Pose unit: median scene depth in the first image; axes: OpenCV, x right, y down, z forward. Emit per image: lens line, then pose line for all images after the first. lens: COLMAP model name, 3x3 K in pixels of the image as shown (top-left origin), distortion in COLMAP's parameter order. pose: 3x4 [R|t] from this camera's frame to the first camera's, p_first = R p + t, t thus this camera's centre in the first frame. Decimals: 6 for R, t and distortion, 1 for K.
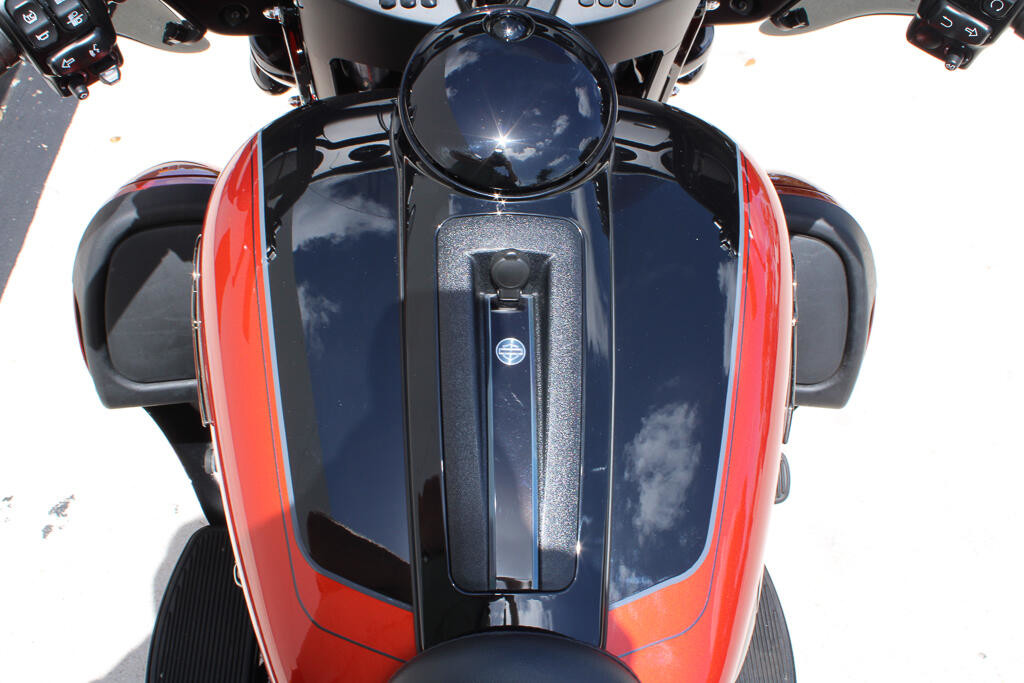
lens RADIAL K [[1096.4, 0, 512.0], [0, 1096.4, 341.5], [0, 0, 1]] dist [-0.129221, 0.185210]
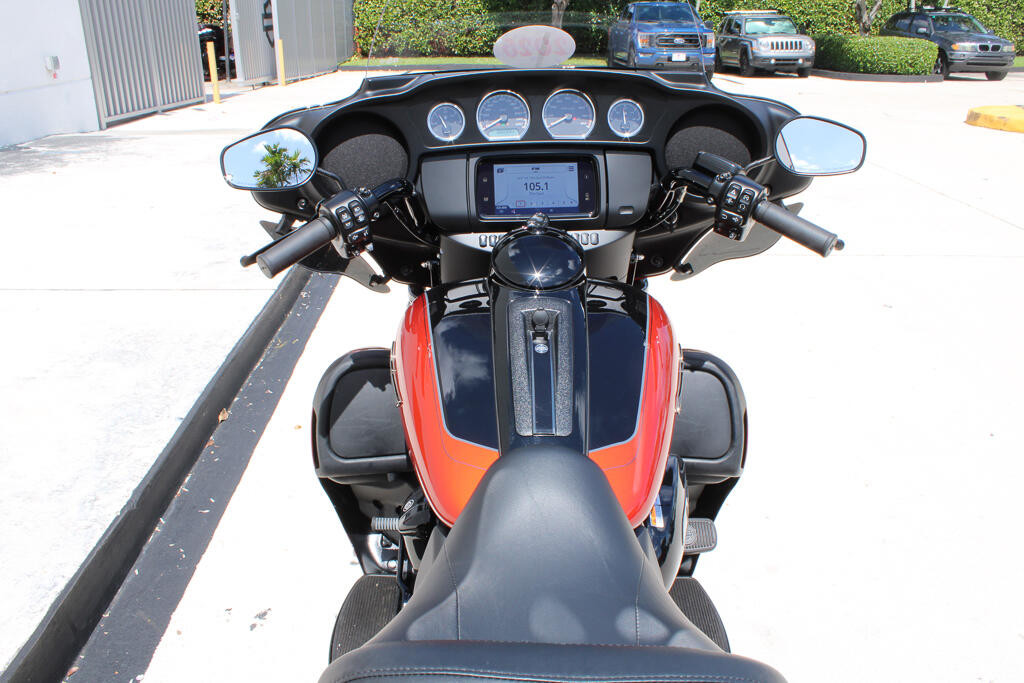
lens RADIAL K [[853.2, 0, 512.0], [0, 853.2, 341.5], [0, 0, 1]] dist [-0.140453, 0.117397]
pose [[0.998533, -0.027677, -0.046542, 0.014489], [0.007168, 0.919502, -0.393019, 0.474702], [0.053673, 0.392109, 0.918352, -0.429151]]
